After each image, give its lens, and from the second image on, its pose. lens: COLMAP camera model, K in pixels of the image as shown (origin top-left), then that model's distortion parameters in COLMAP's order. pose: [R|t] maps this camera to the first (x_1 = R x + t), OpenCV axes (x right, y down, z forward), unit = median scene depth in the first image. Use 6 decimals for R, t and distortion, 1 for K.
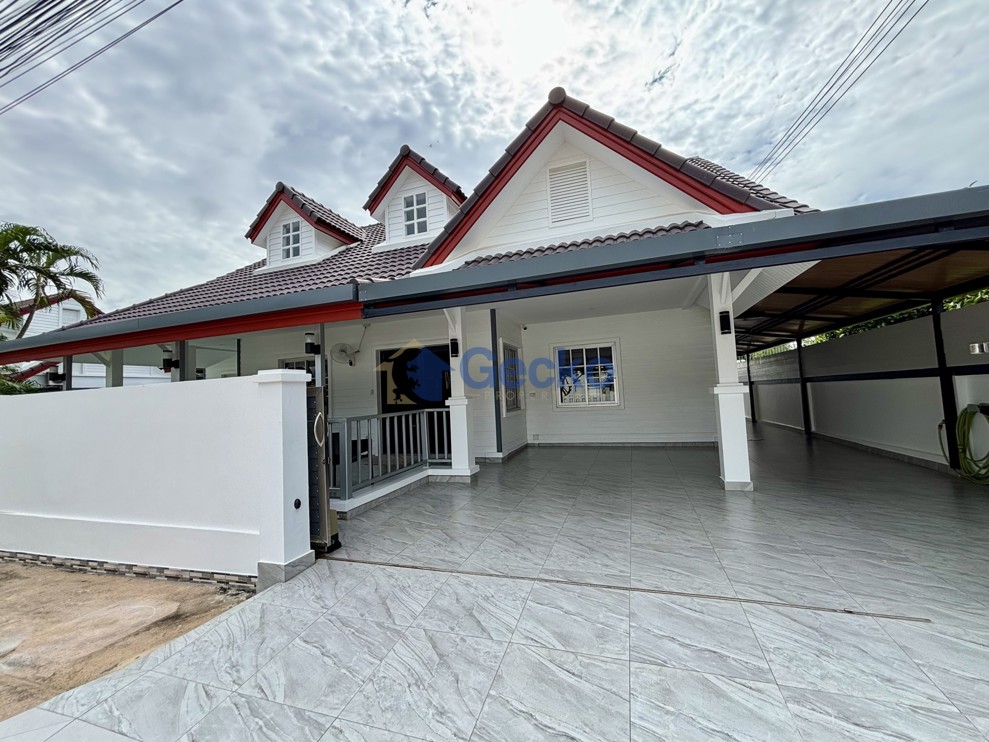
lens RADIAL K [[395.5, 0, 496.0], [0, 395.5, 361.5], [0, 0, 1]] dist [0.001721, 0.000424]
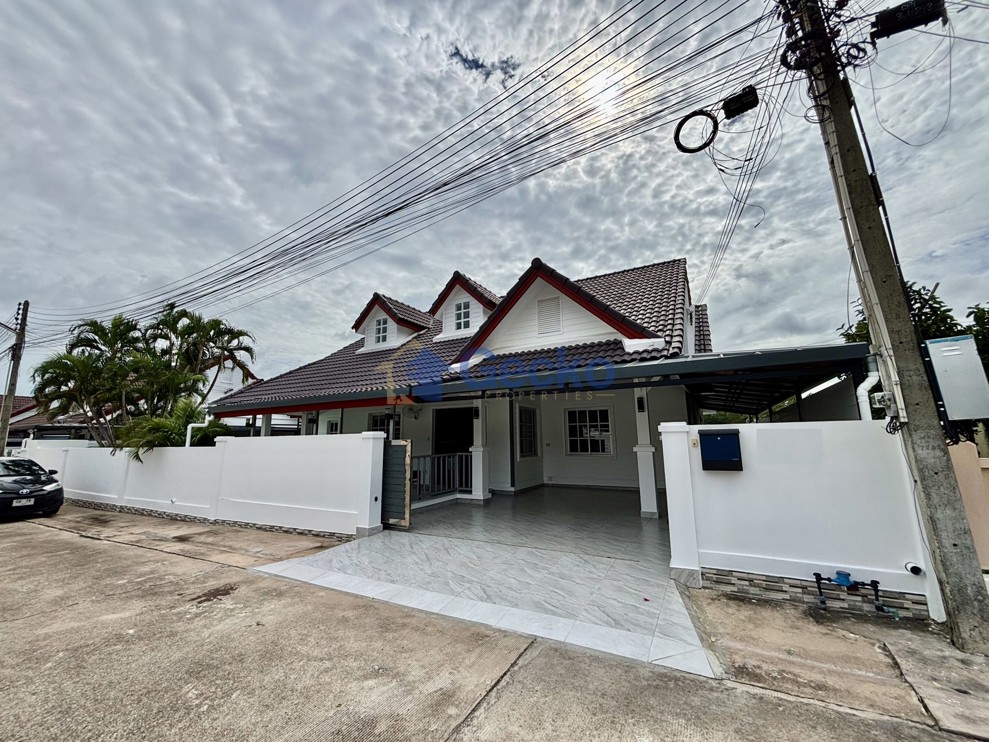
lens RADIAL K [[402.2, 0, 497.8], [0, 402.2, 374.4], [0, 0, 1]] dist [0.012261, -0.000017]
pose [[0.982448, 0.004891, -0.186471, 0.147161], [-0.018107, 0.997436, -0.069240, -0.046644], [0.185655, 0.071401, 0.980017, -0.293905]]
